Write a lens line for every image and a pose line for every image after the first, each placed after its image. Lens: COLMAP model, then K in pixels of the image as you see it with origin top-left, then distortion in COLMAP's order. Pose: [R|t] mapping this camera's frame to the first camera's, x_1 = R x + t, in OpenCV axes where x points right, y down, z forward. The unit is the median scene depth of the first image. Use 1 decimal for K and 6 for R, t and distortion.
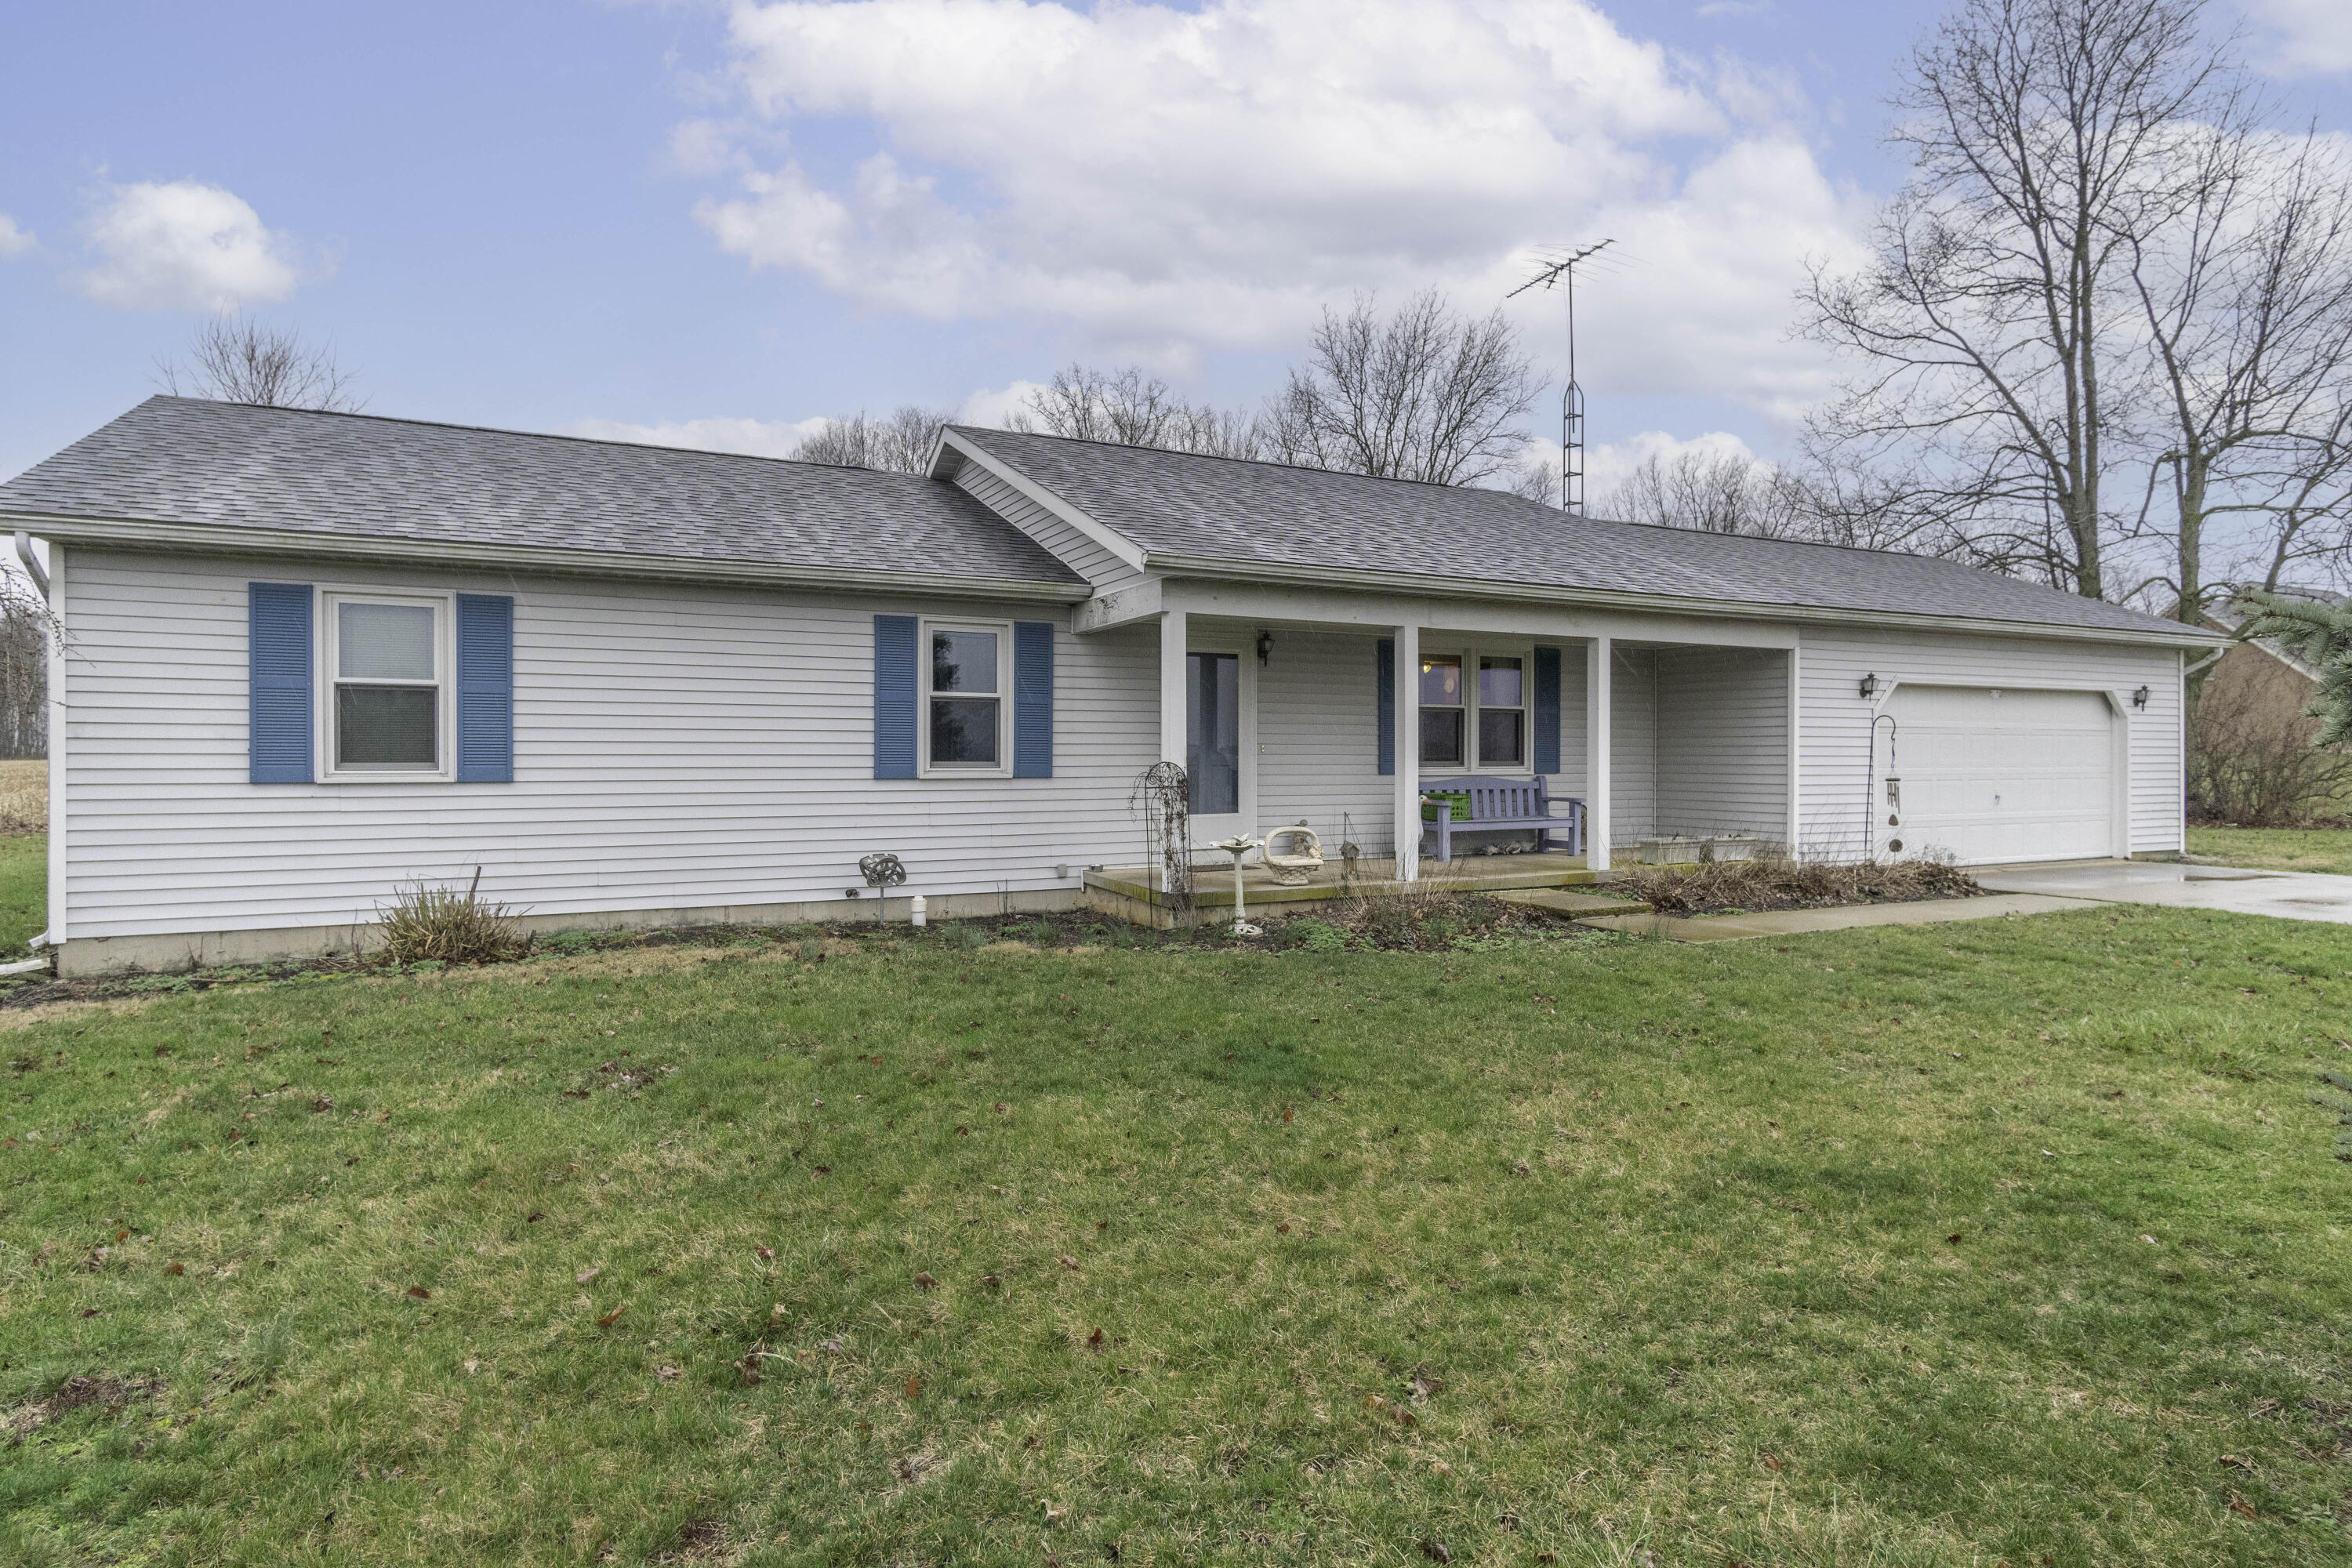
lens RADIAL K [[1287.3, 0, 1164.7], [0, 1287.3, 779.8], [0, 0, 1]] dist [0.004459, 0.000530]
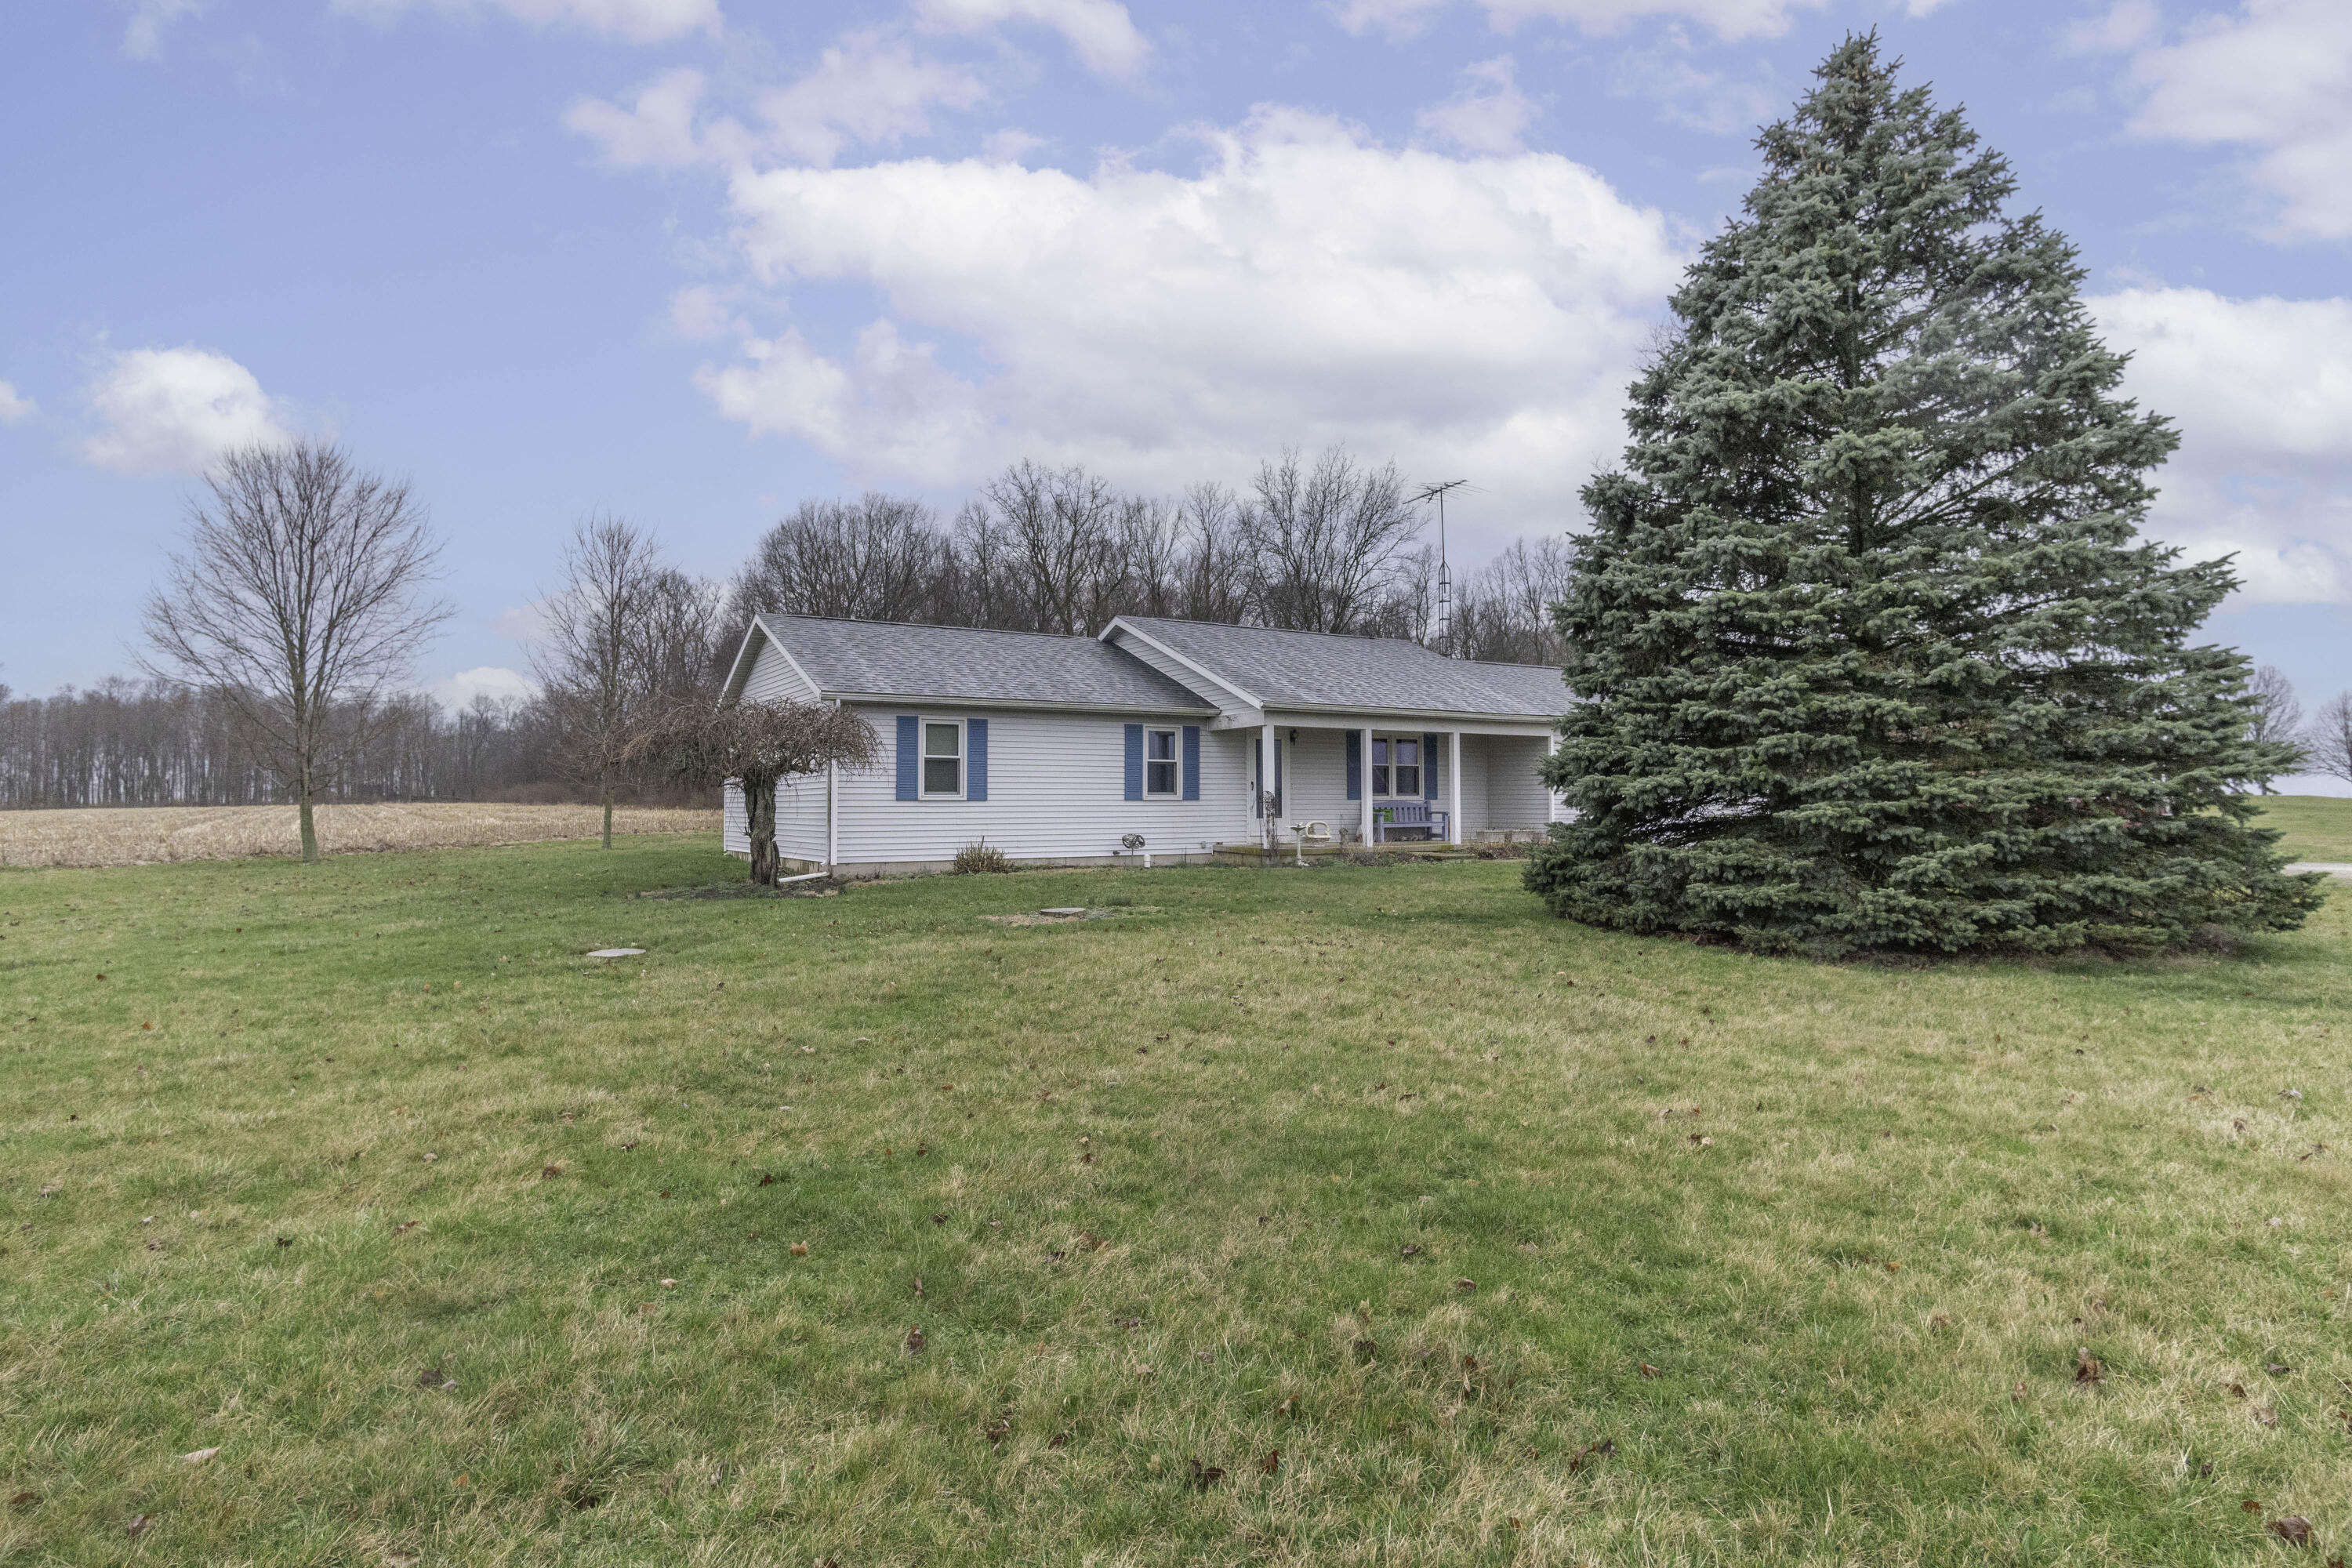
lens RADIAL K [[1287.3, 0, 1164.7], [0, 1287.3, 779.8], [0, 0, 1]] dist [0.004459, 0.000530]
pose [[0.996578, -0.002135, 0.082632, -0.327554], [0.005217, 0.999298, -0.037105, 0.044622], [-0.082495, 0.037409, 0.995889, -1.121163]]
